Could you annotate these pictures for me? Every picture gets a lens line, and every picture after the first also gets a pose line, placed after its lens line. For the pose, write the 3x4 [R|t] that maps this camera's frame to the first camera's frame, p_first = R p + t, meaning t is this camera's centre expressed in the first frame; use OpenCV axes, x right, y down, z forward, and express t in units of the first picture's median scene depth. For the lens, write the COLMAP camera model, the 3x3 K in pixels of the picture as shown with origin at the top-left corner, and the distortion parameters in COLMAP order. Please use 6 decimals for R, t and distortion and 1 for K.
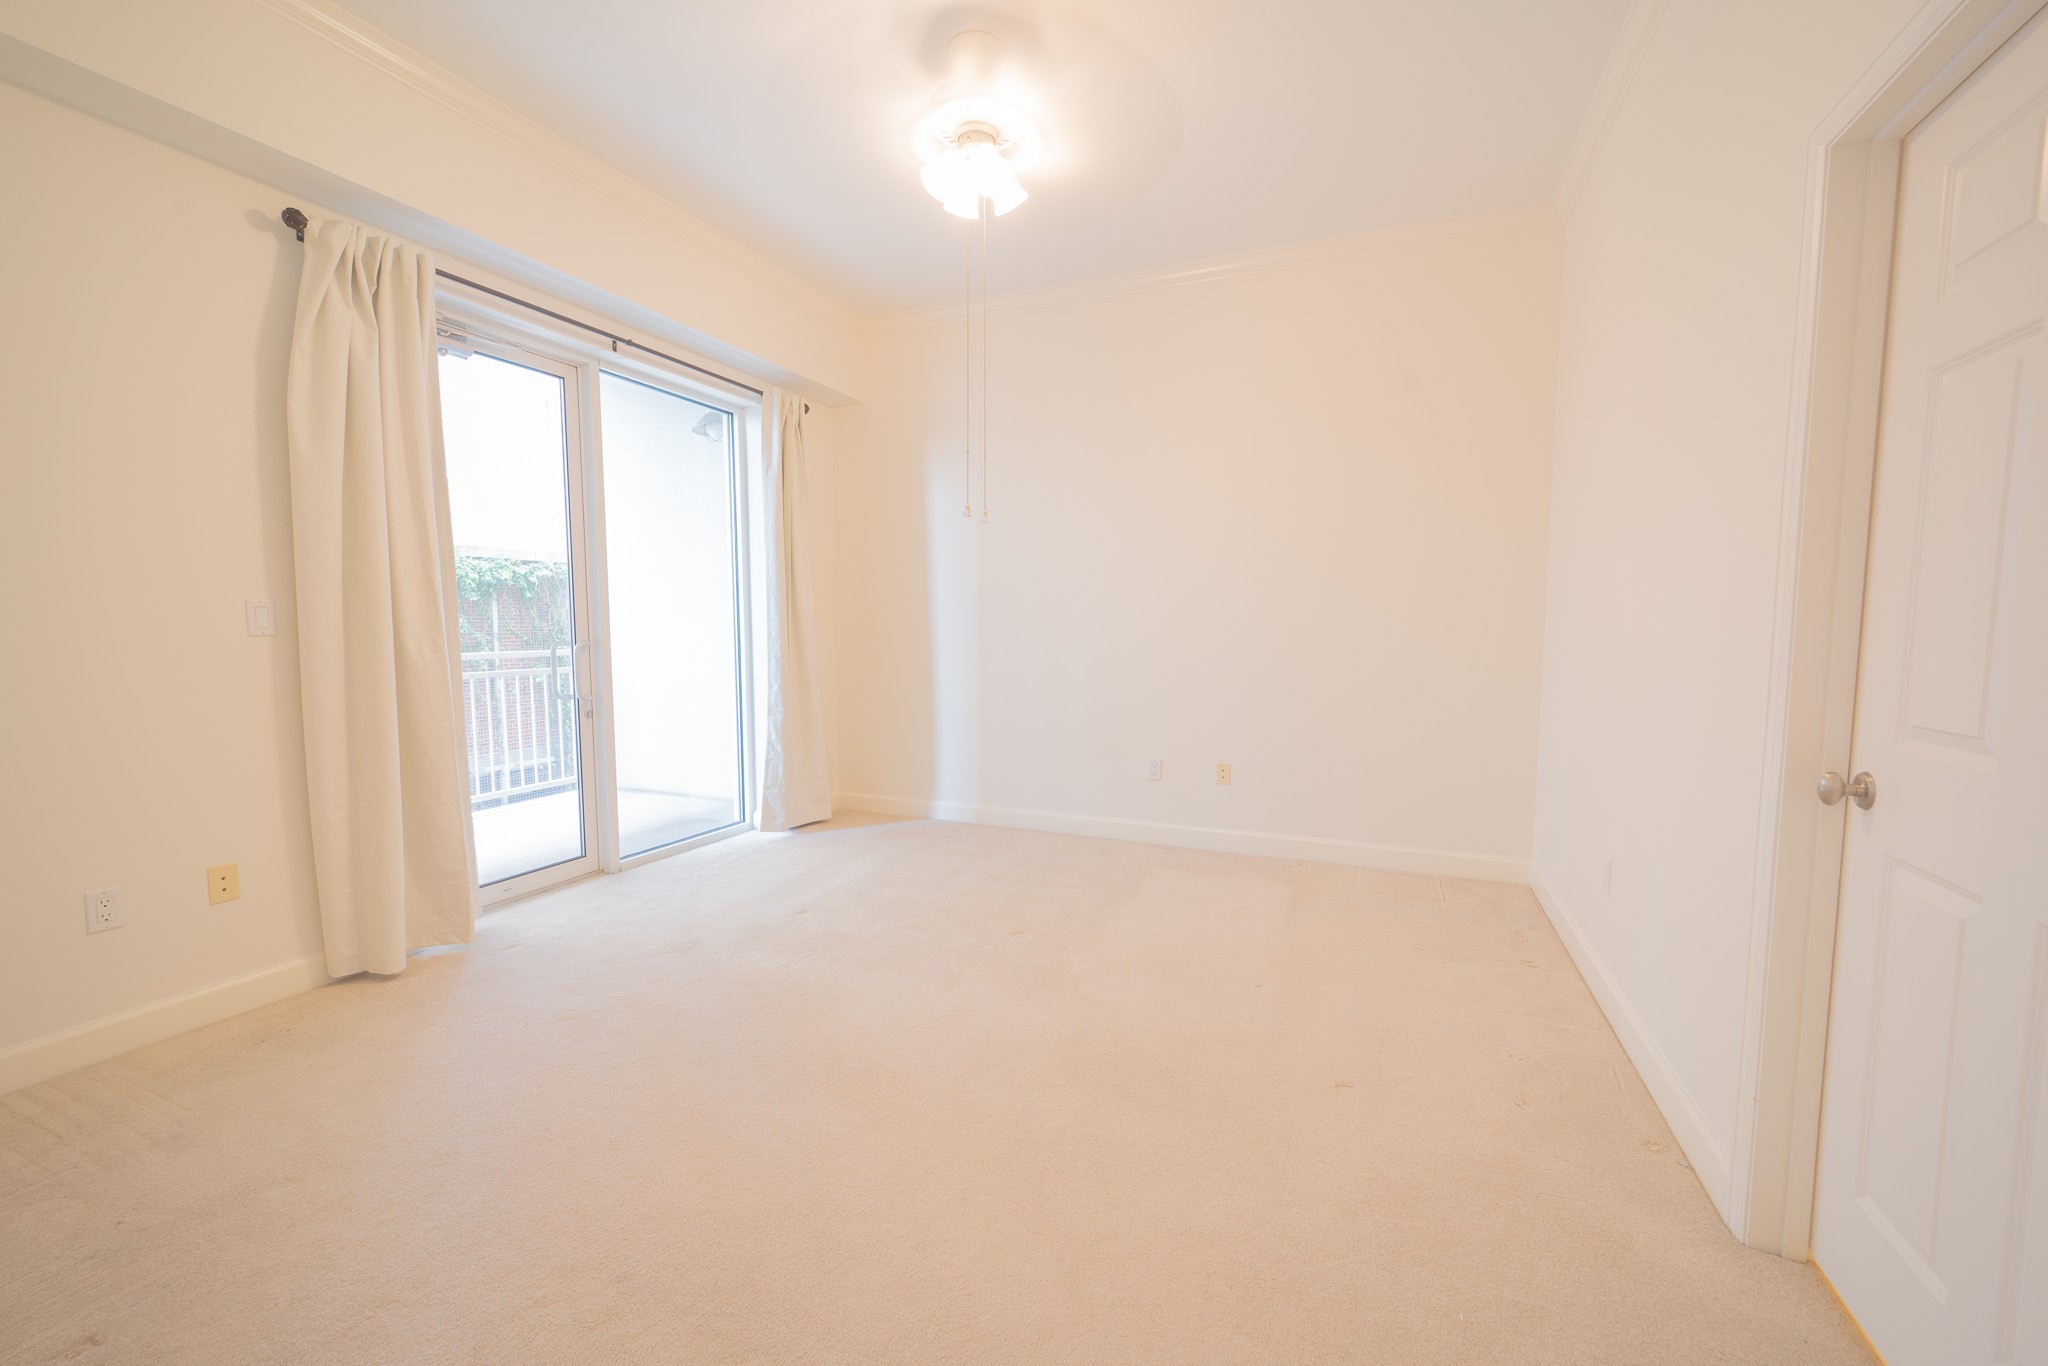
lens RADIAL K [[821.4, 0, 1024.0], [0, 821.4, 683.0], [0, 0, 1]] dist [0.009228, -0.005225]
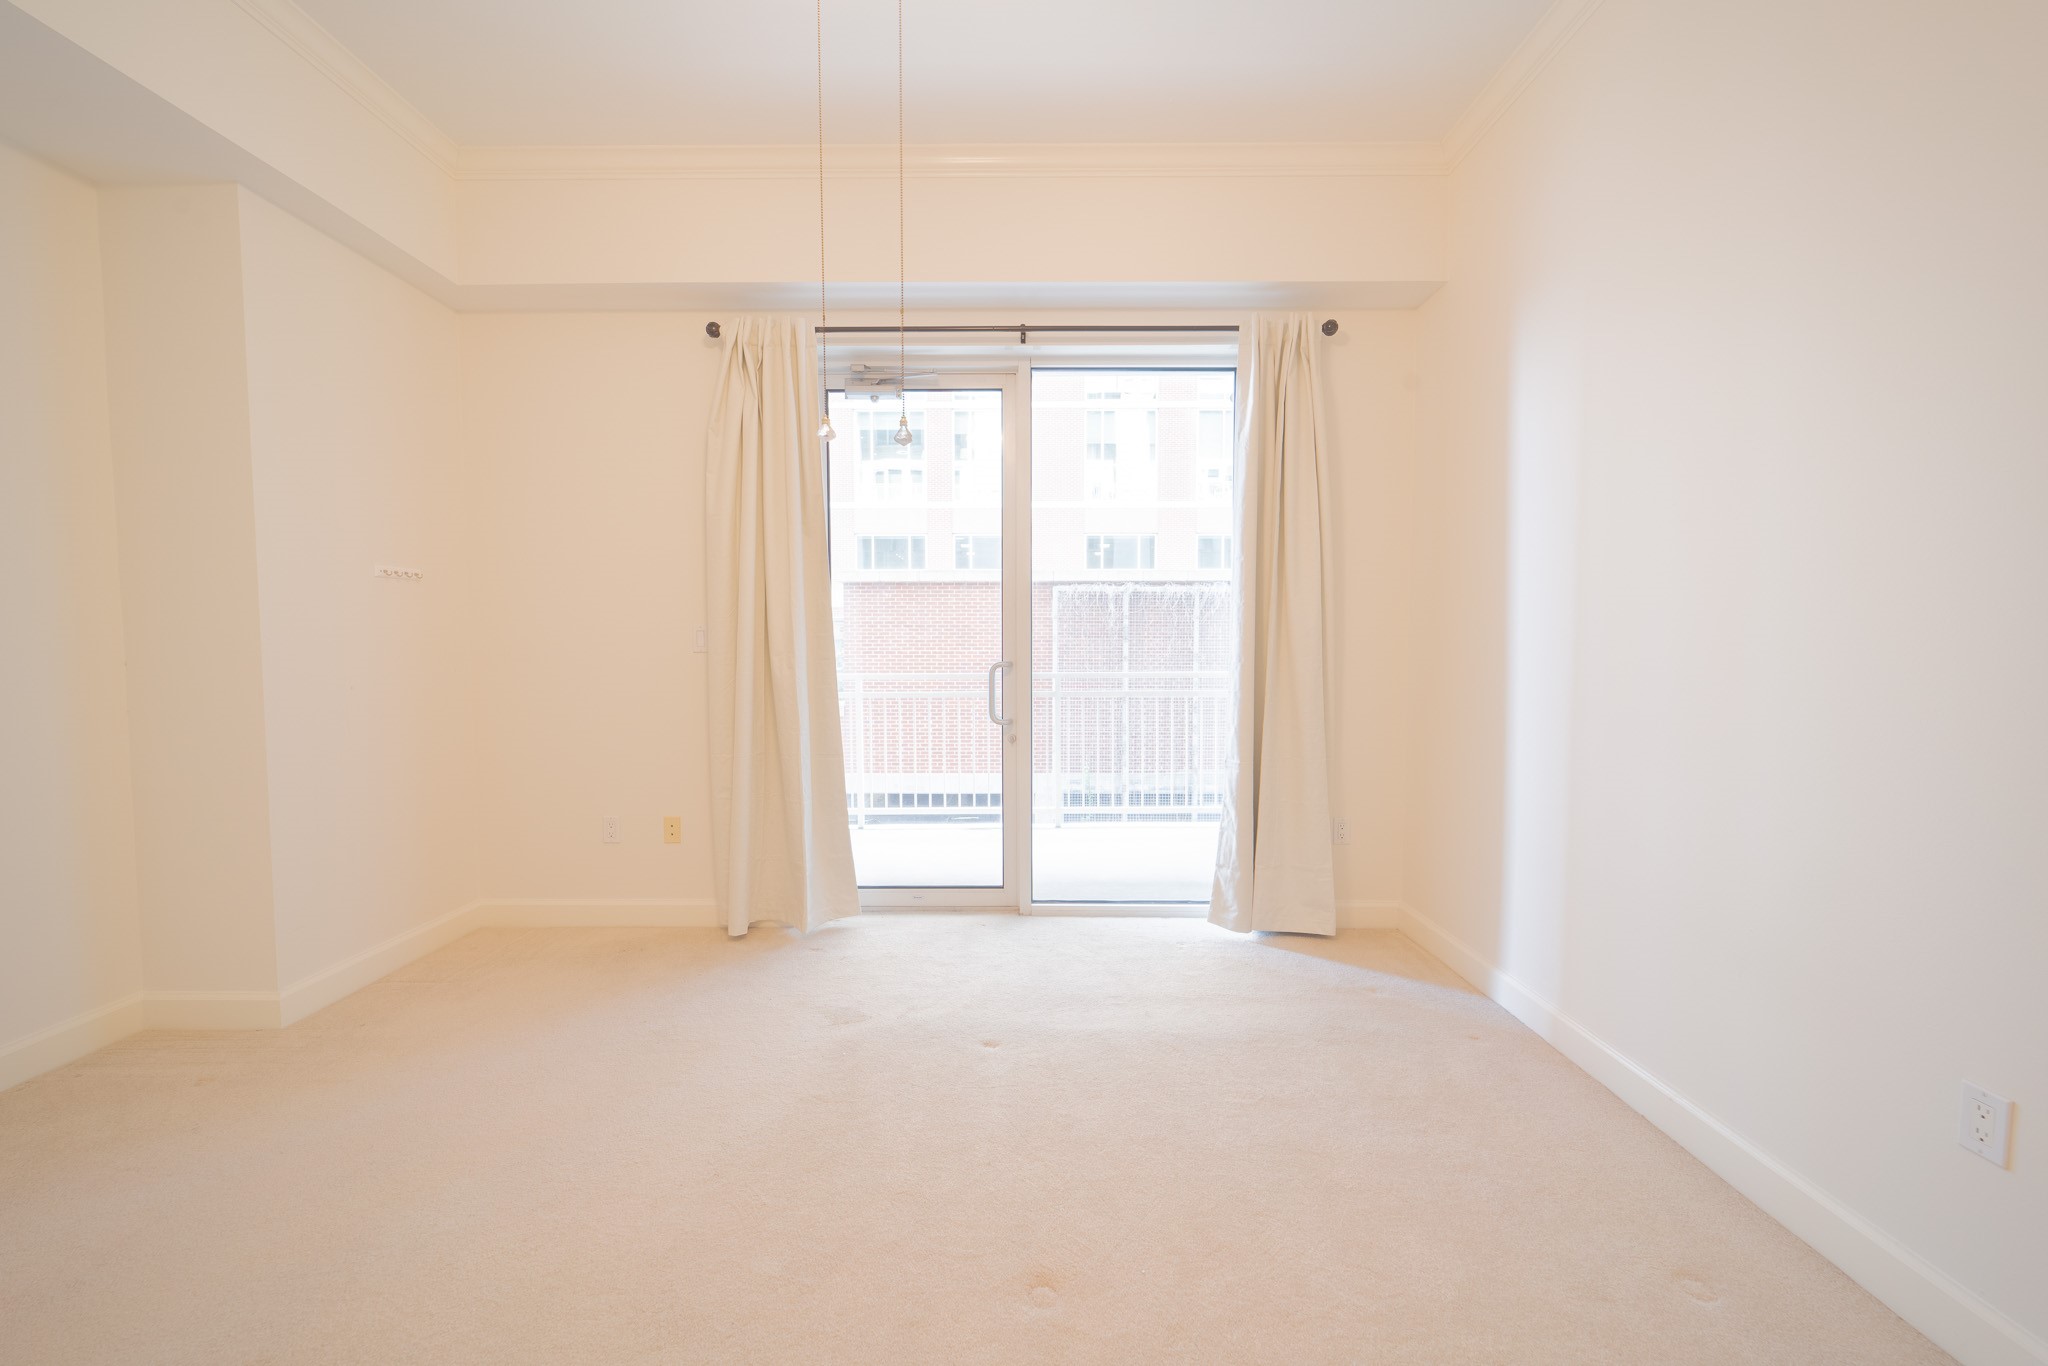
lens RADIAL K [[821.4, 0, 1024.0], [0, 821.4, 683.0], [0, 0, 1]] dist [0.009228, -0.005225]
pose [[0.390633, 0.039961, -0.919679, 0.289979], [-0.065529, 0.997730, 0.015519, -0.035471], [0.918211, 0.054204, 0.392365, 0.546793]]
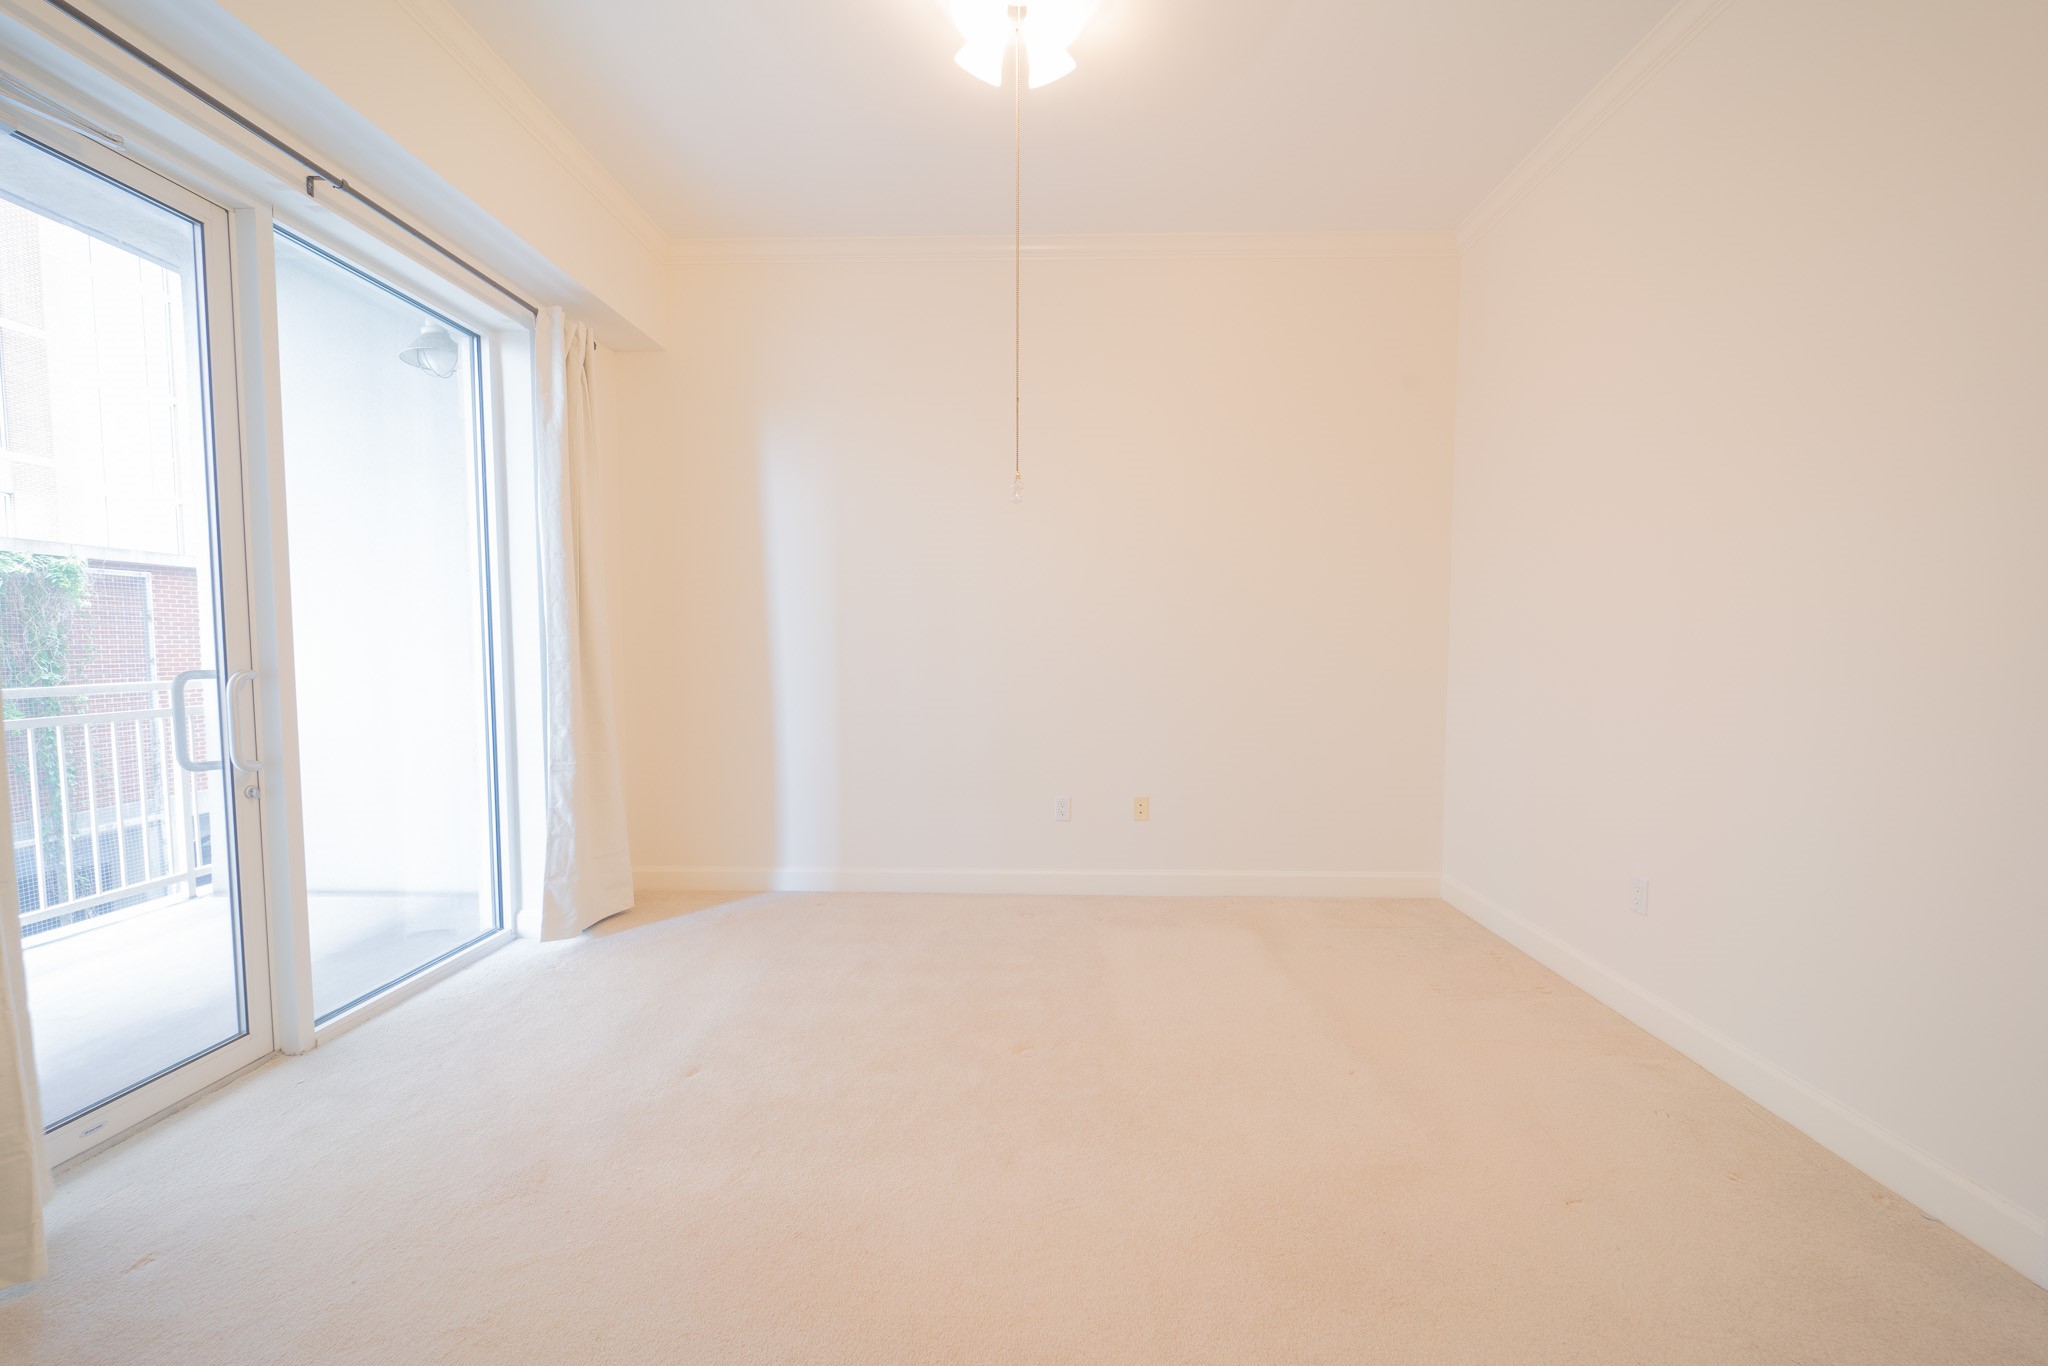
lens RADIAL K [[821.4, 0, 1024.0], [0, 821.4, 683.0], [0, 0, 1]] dist [0.009228, -0.005225]
pose [[0.929835, -0.018898, 0.367491, -0.194406], [0.027292, 0.999472, -0.017656, -0.013407], [-0.366963, 0.026446, 0.929860, 0.203759]]
